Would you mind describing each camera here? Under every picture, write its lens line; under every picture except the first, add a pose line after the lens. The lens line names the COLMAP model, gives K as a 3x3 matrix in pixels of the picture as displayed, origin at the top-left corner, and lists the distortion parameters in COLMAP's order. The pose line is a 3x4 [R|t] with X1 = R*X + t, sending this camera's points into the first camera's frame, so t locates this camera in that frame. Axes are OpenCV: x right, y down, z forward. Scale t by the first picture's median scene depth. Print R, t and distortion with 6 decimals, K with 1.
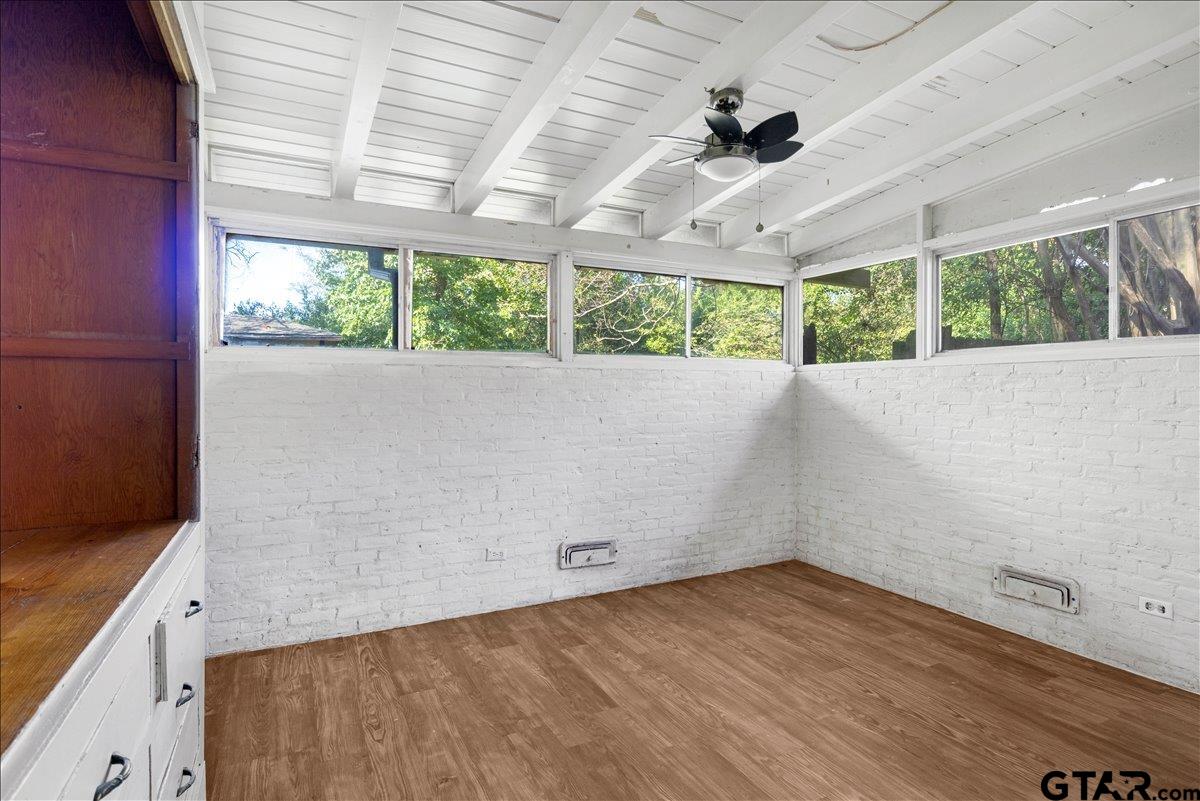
lens RADIAL K [[614.9, 0, 596.8], [0, 614.9, 389.5], [0, 0, 1]] dist [-0.001004, -0.000402]
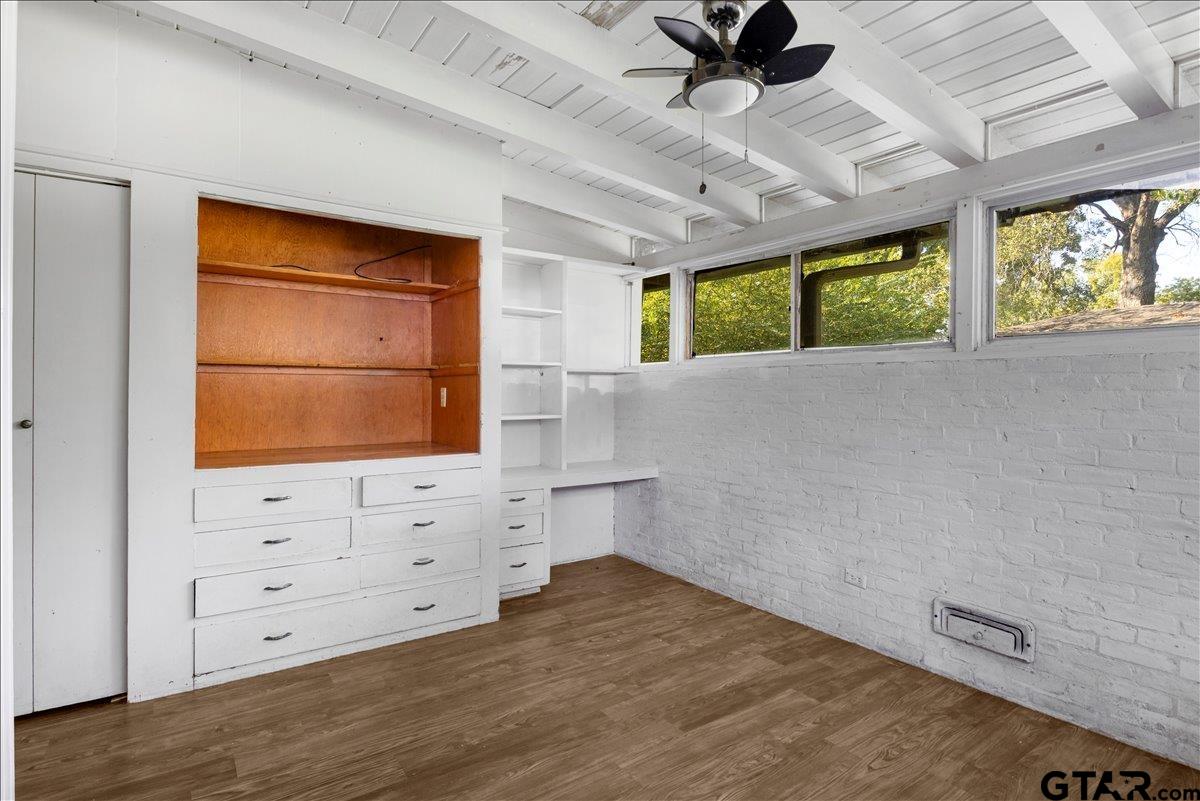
lens RADIAL K [[614.9, 0, 596.8], [0, 614.9, 389.5], [0, 0, 1]] dist [-0.001004, -0.000402]
pose [[0.144082, -0.002074, -0.989564, 0.725494], [-0.003011, 0.999992, -0.002534, 0.003455], [0.989561, 0.003345, 0.144074, 0.572837]]
